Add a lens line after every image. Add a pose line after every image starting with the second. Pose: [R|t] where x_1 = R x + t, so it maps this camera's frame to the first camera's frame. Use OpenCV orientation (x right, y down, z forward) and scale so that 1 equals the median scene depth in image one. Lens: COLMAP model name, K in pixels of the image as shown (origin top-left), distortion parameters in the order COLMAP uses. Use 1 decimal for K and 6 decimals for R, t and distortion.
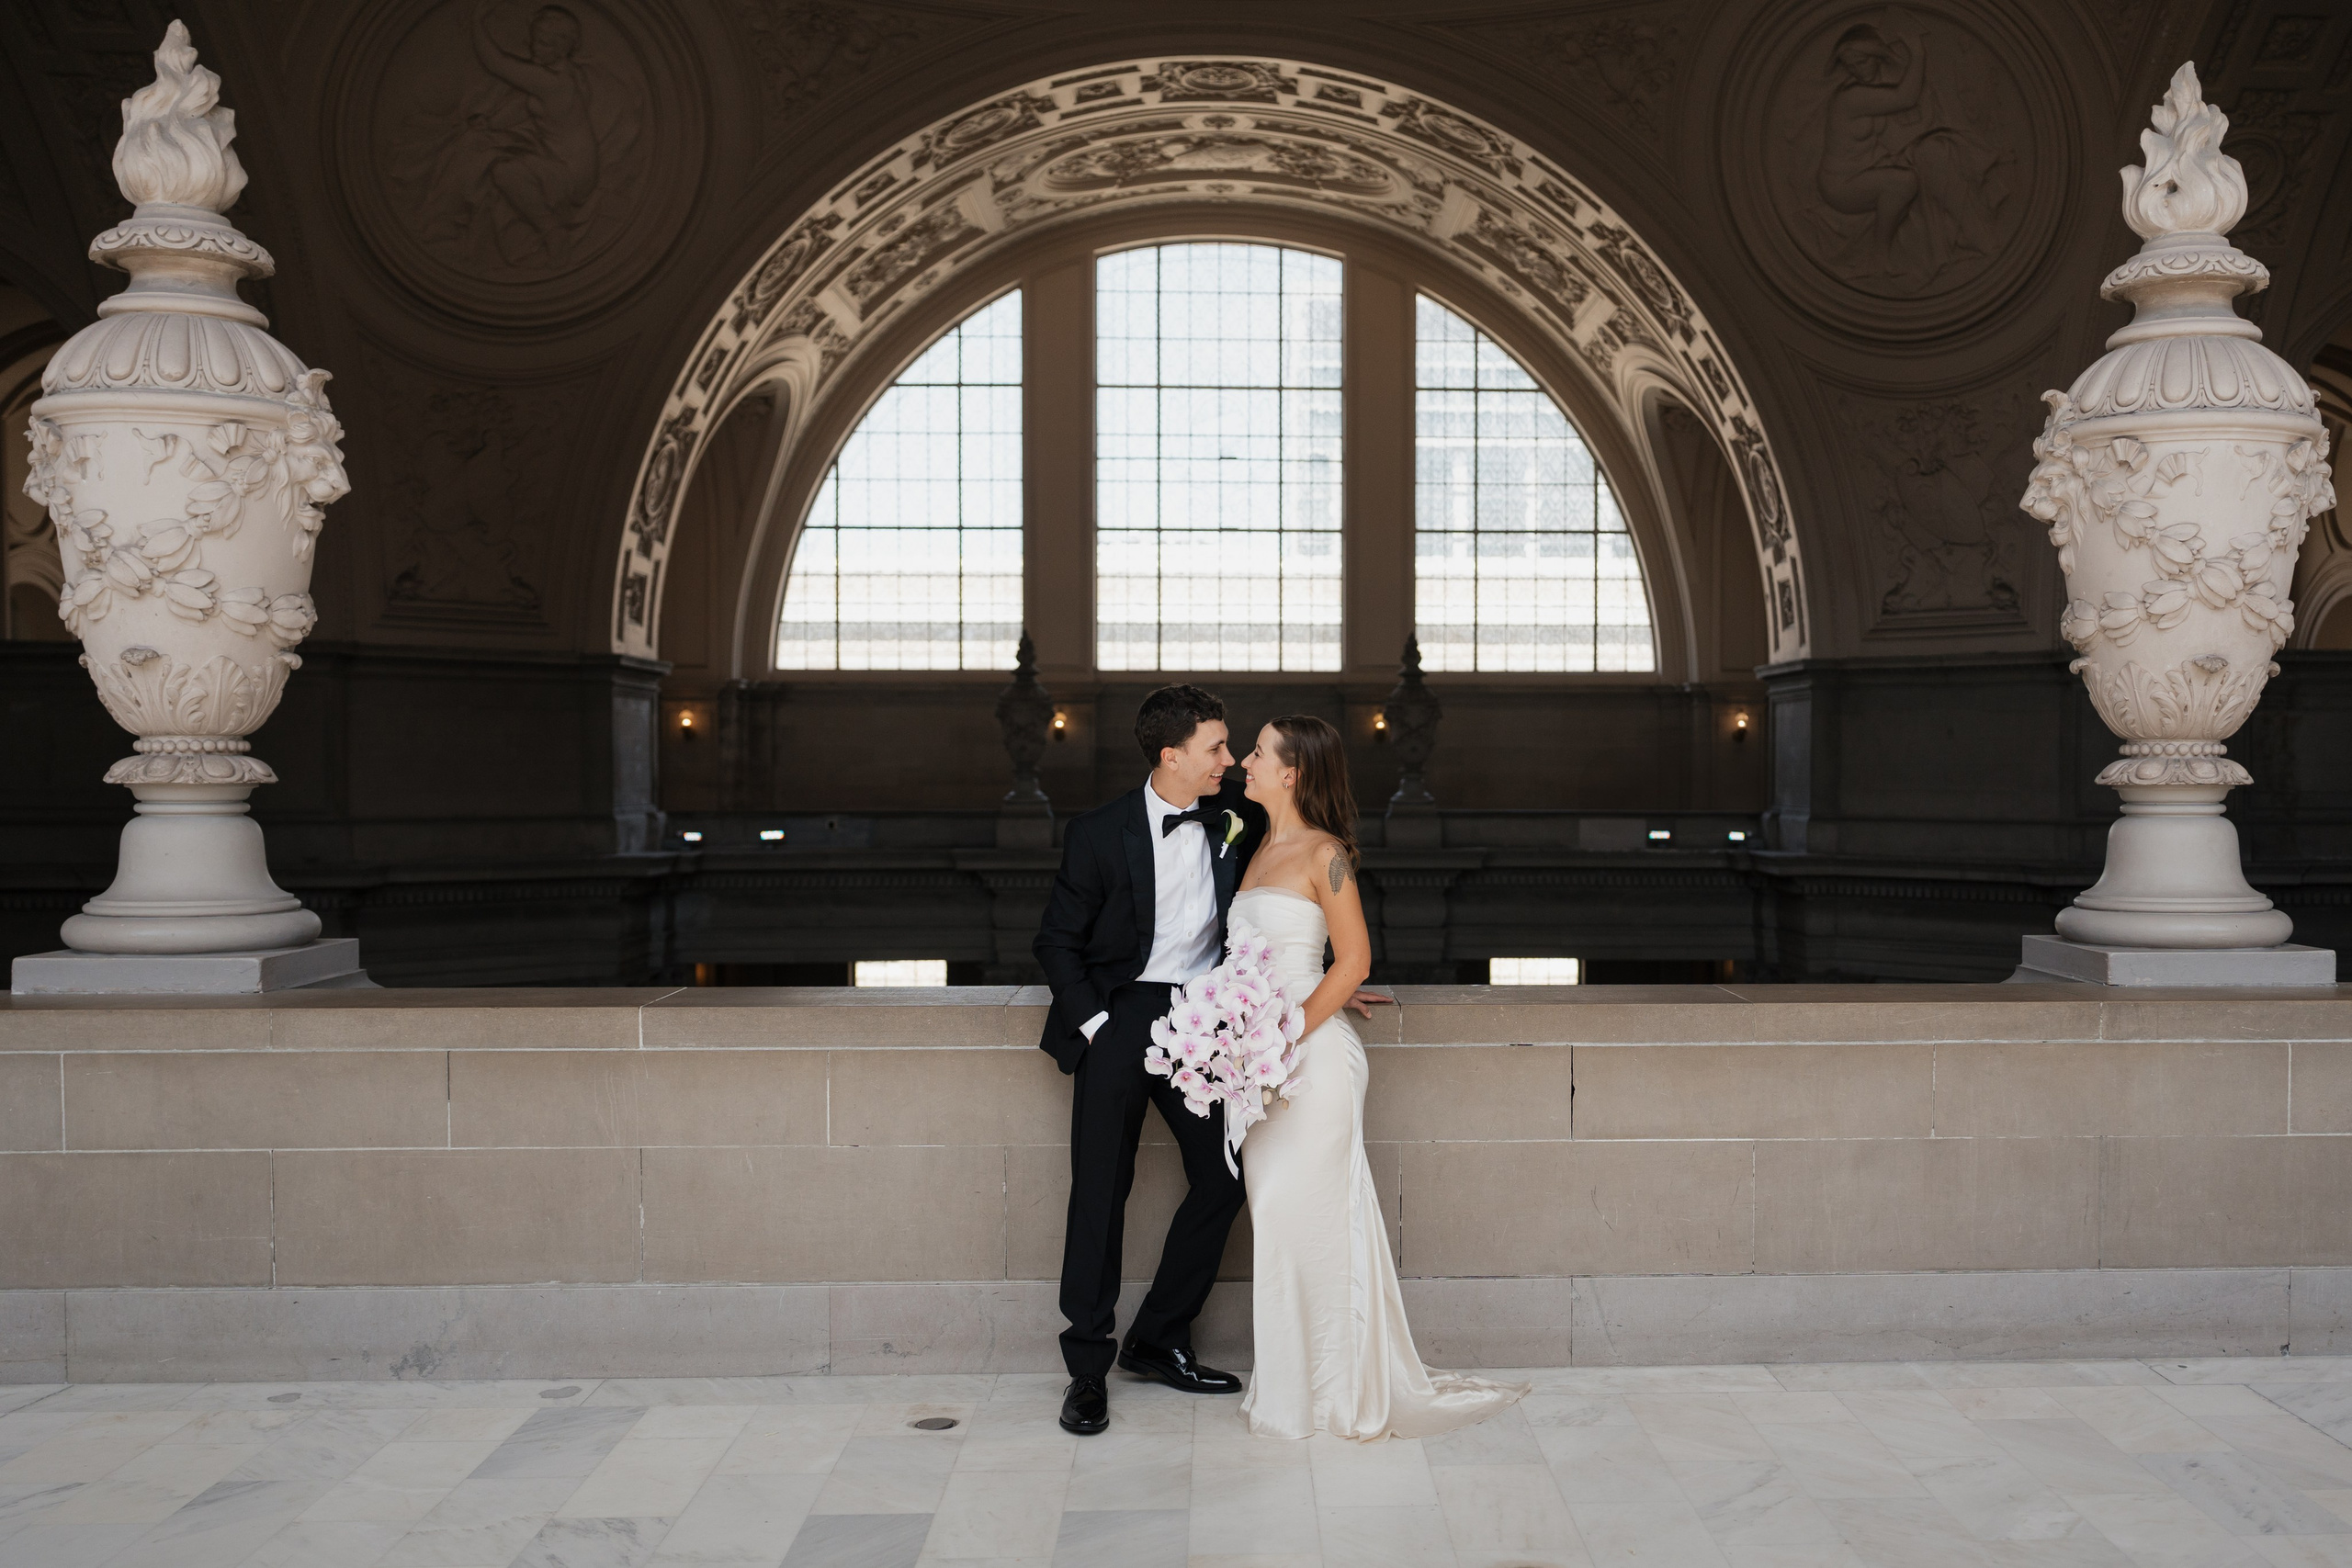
lens RADIAL K [[2174.9, 0, 1326.8], [0, 2174.9, 835.9], [0, 0, 1]] dist [-0.008003, 0.001131]
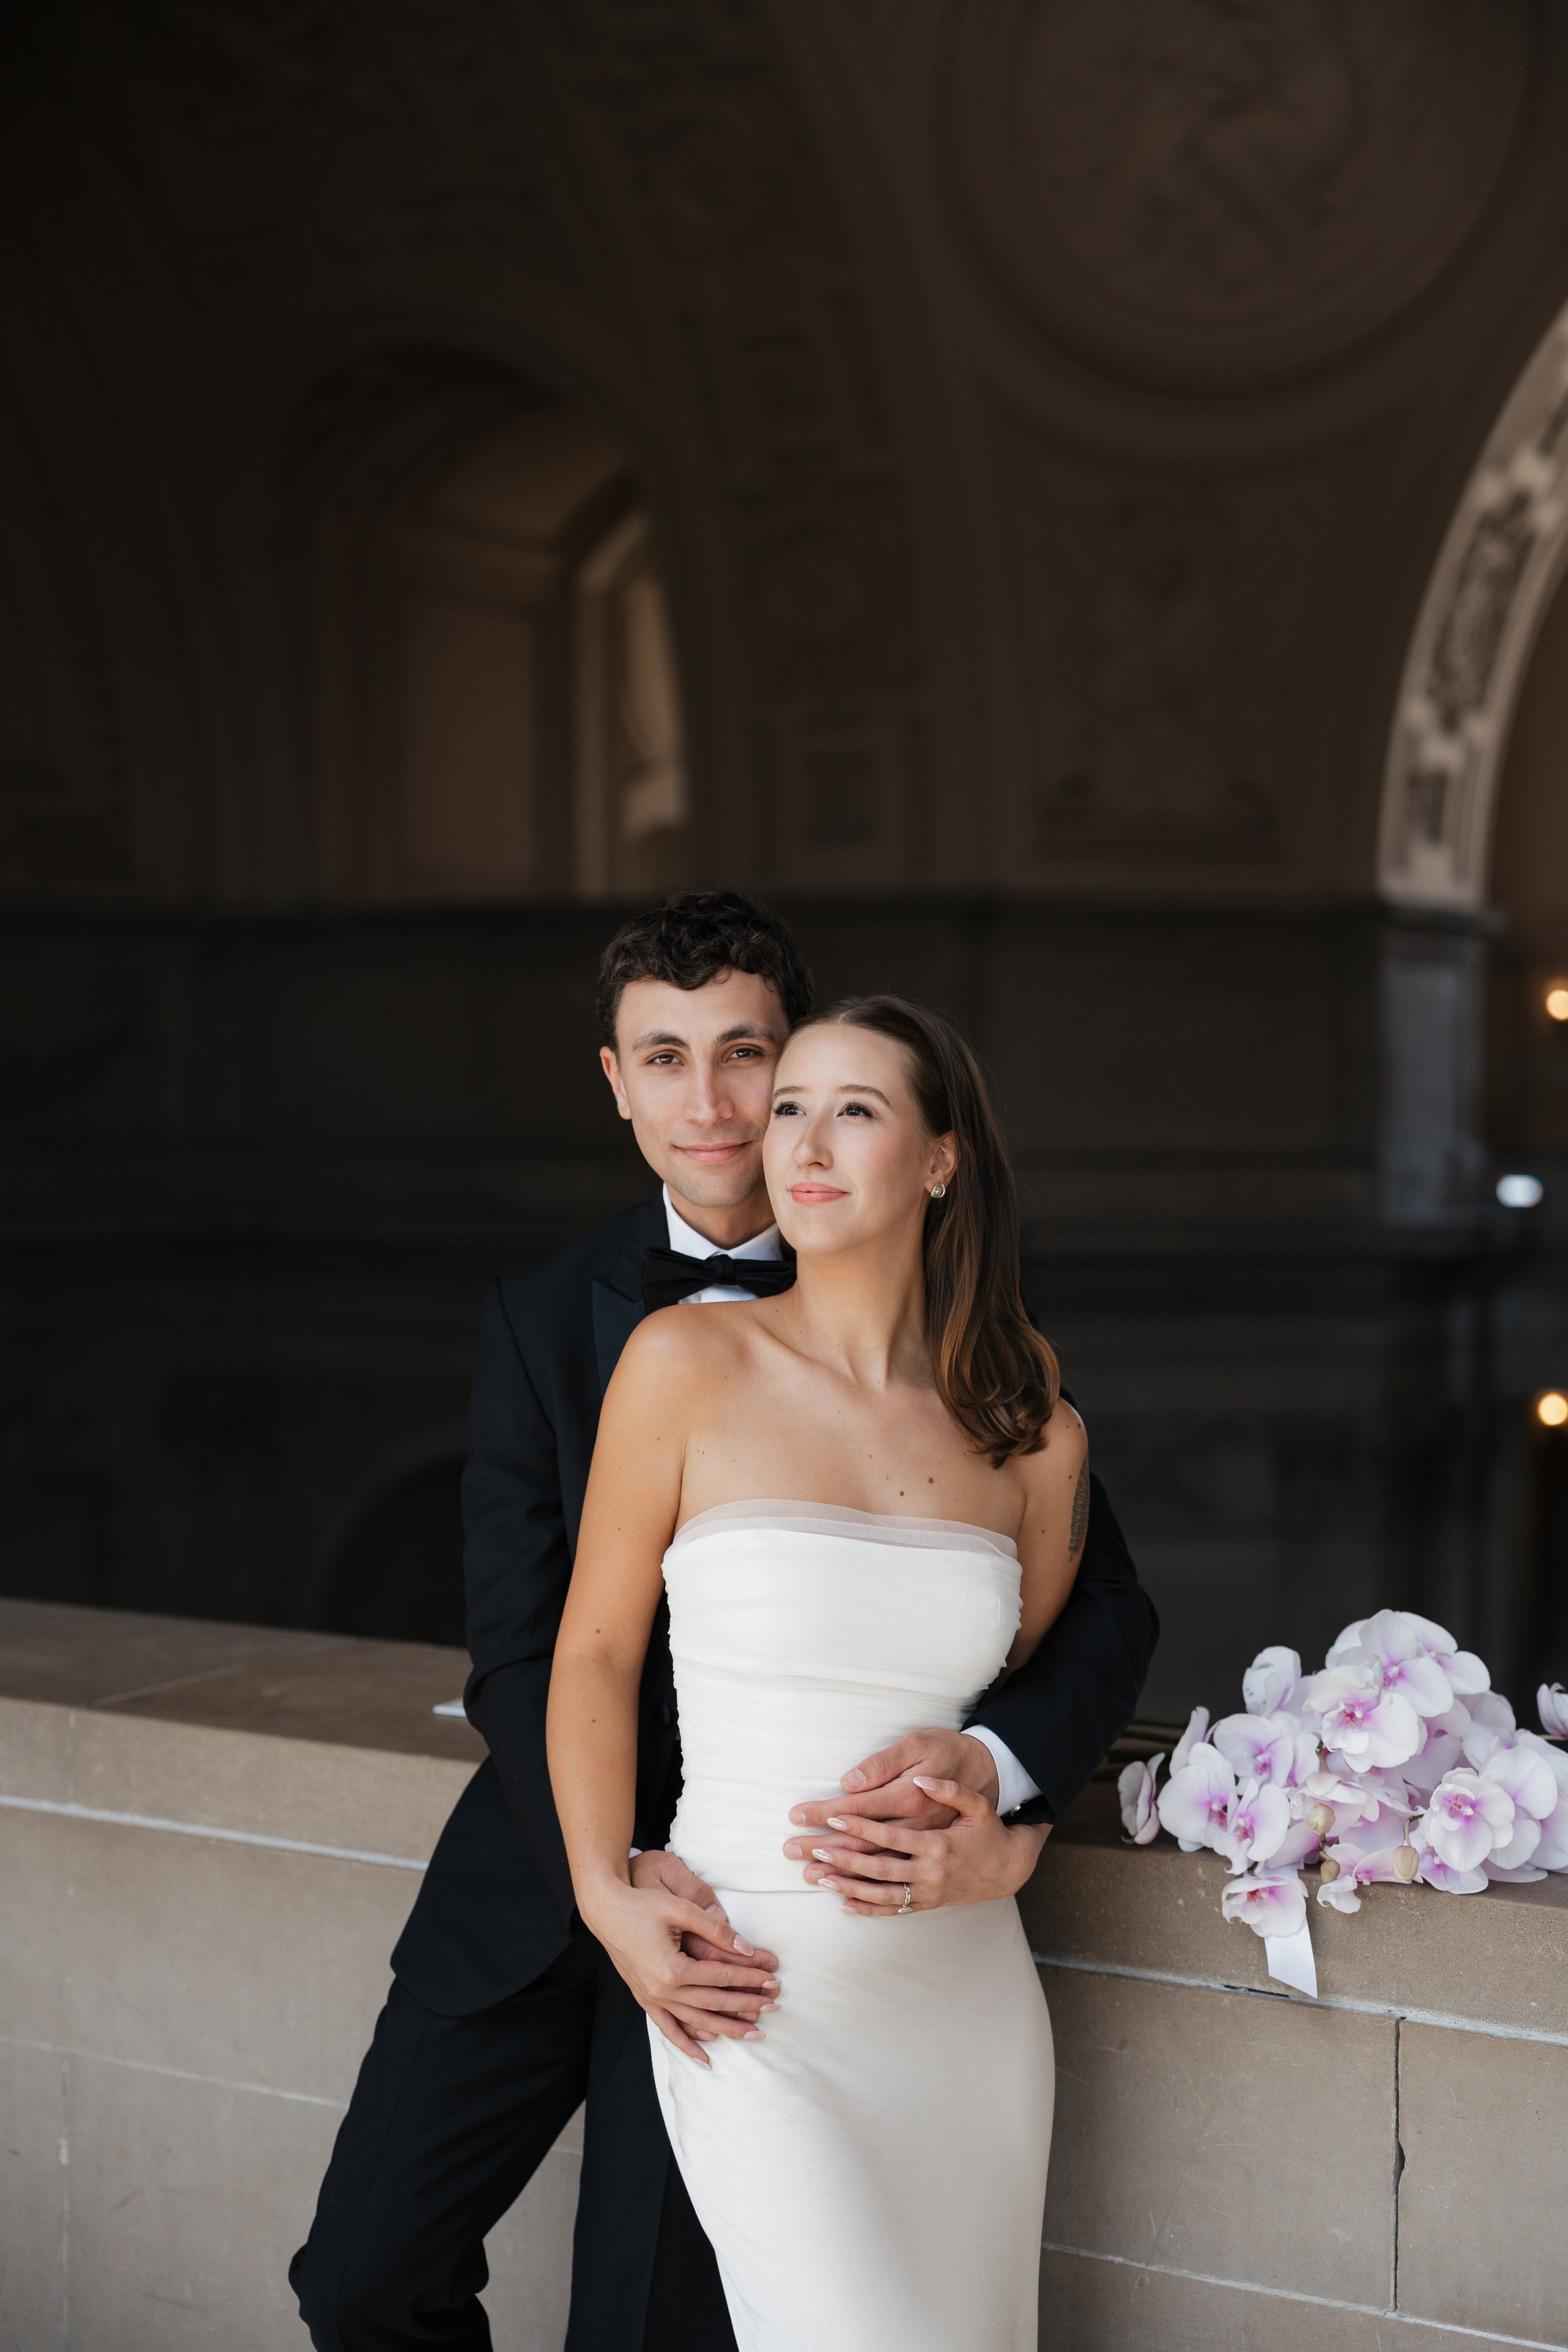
lens RADIAL K [[3349.8, 0, 784.0], [0, 3349.8, 1176.0], [0, 0, 1]] dist [-0.000248, -0.005996]
pose [[0.835173, 0.018746, -0.549668, 0.057411], [-0.019153, 0.999804, 0.004996, -0.005098], [0.549653, 0.006355, 0.835369, 0.102348]]
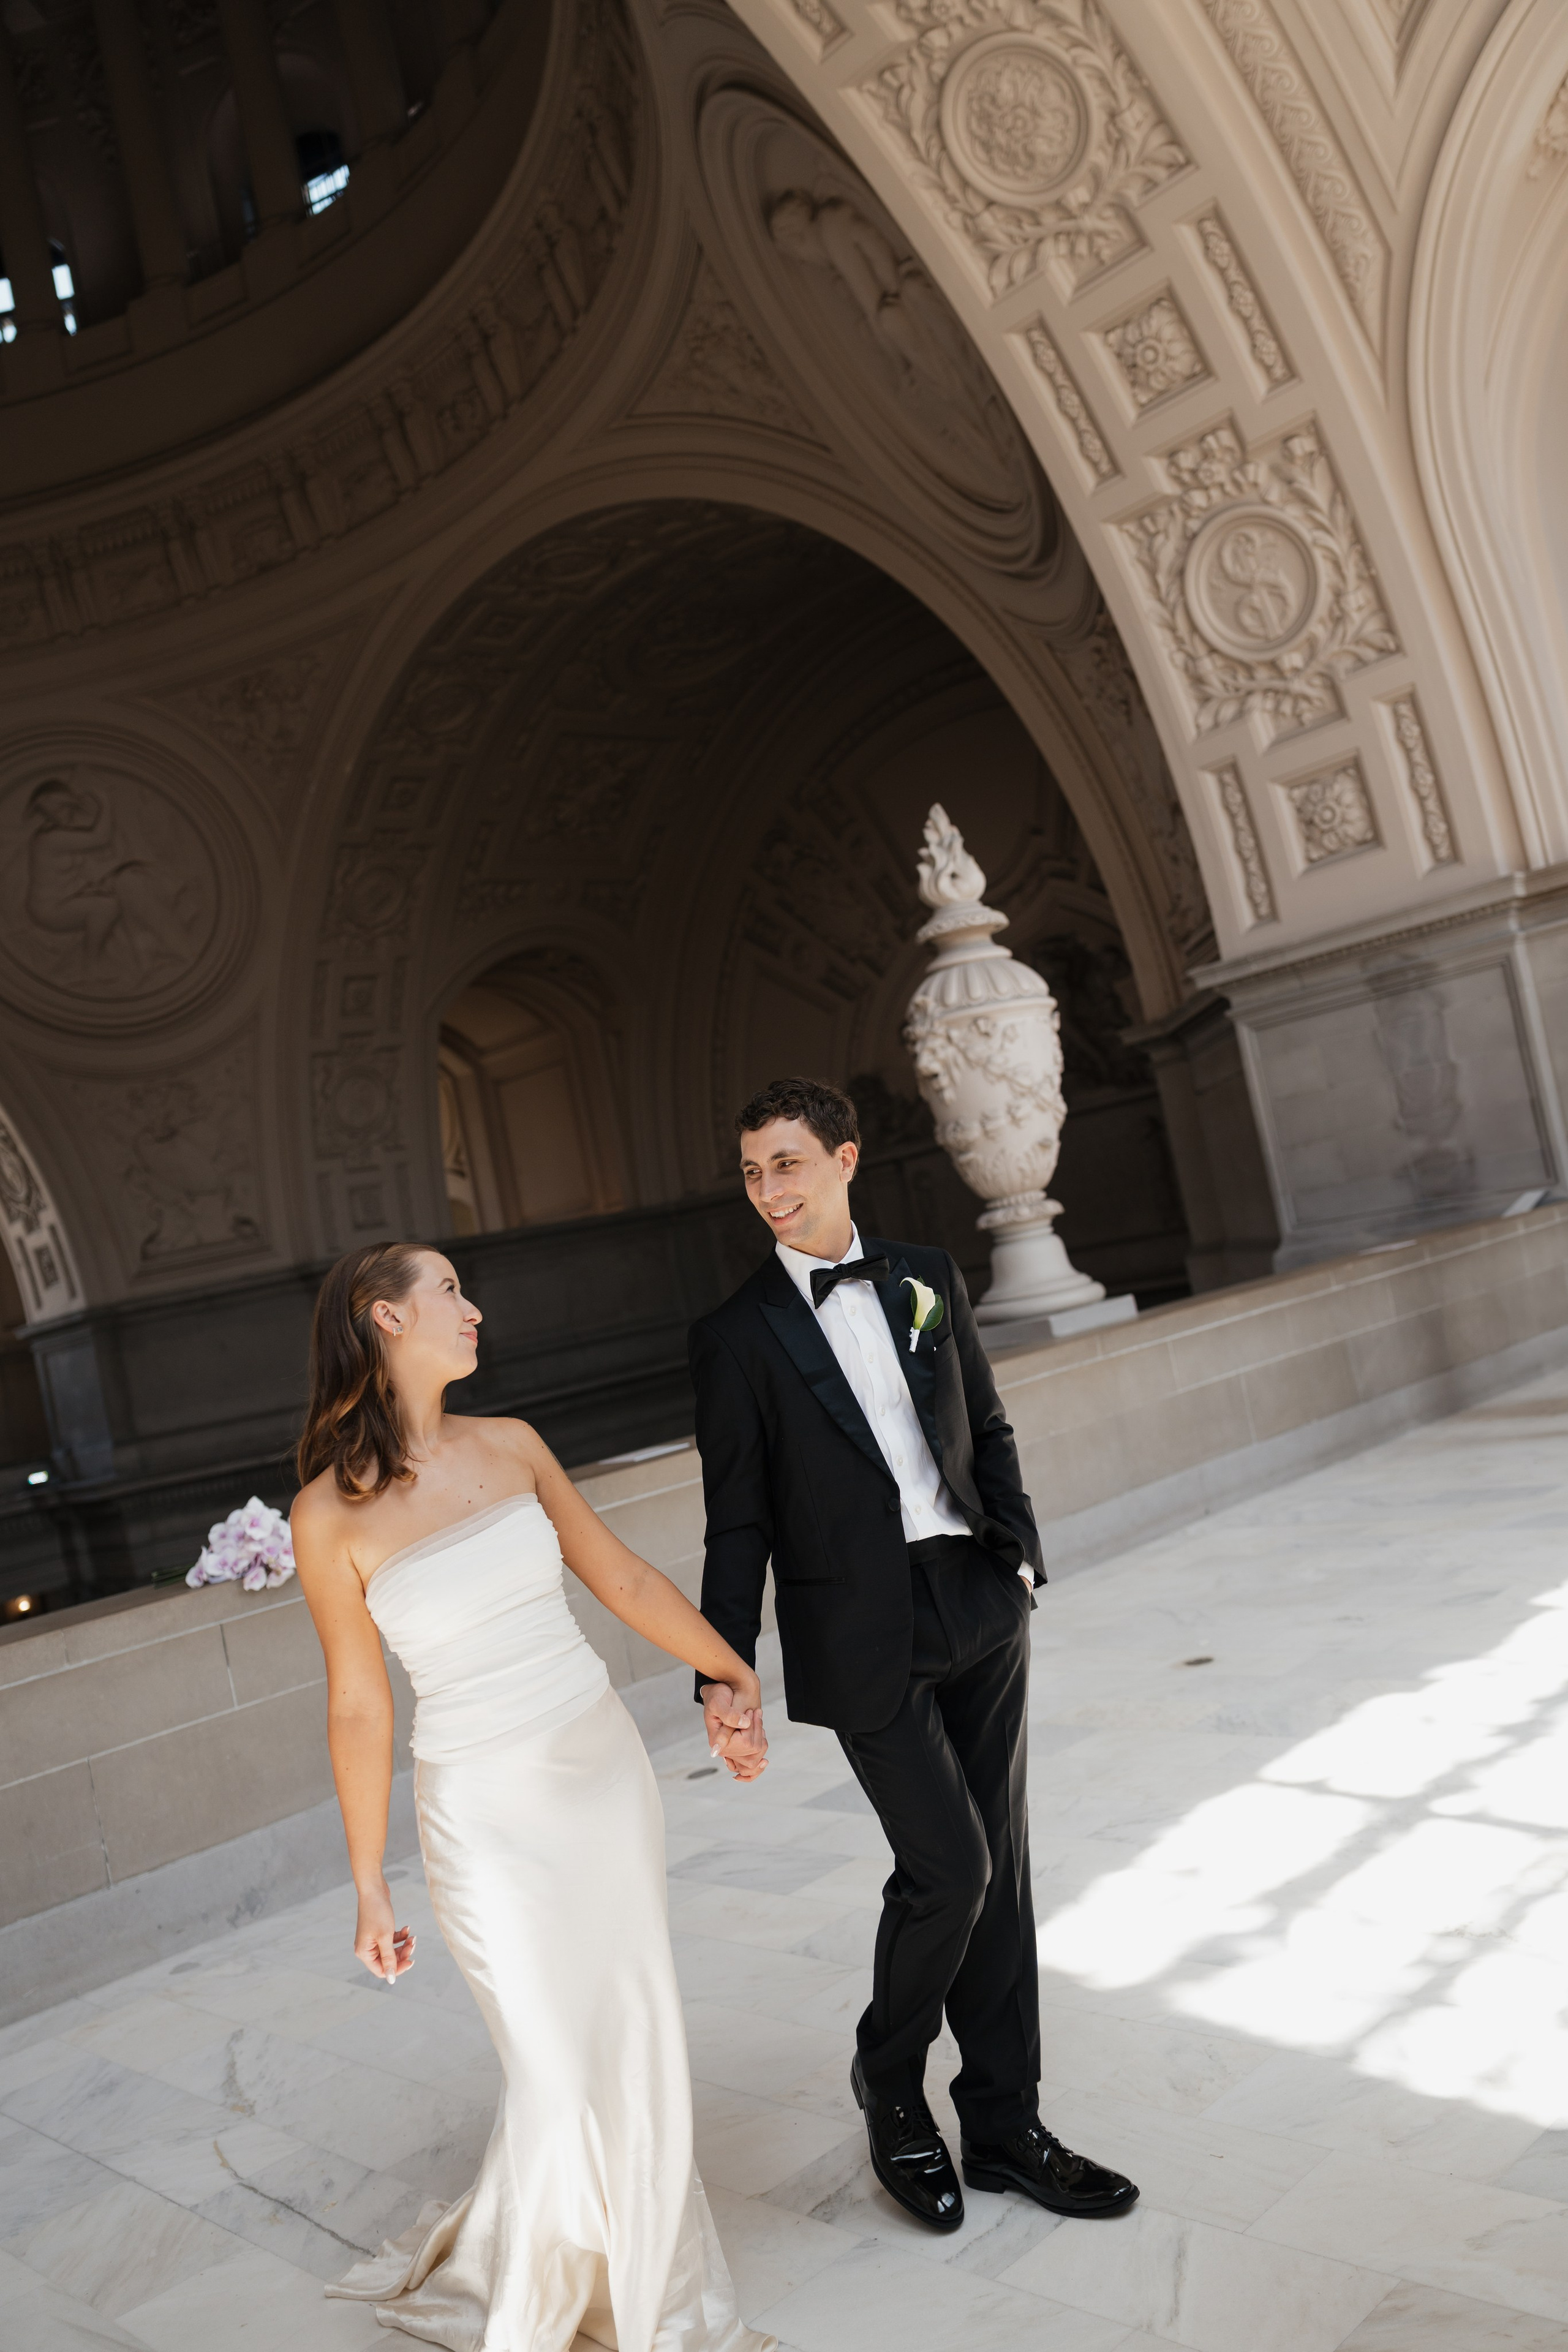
lens RADIAL K [[1883.8, 0, 782.0], [0, 1883.8, 1182.2], [0, 0, 1]] dist [-0.007247, -0.005306]
pose [[0.747193, -0.124678, 0.652808, -0.147604], [0.220188, 0.973212, -0.066152, 0.000586], [-0.627073, 0.193169, 0.754629, 0.003910]]
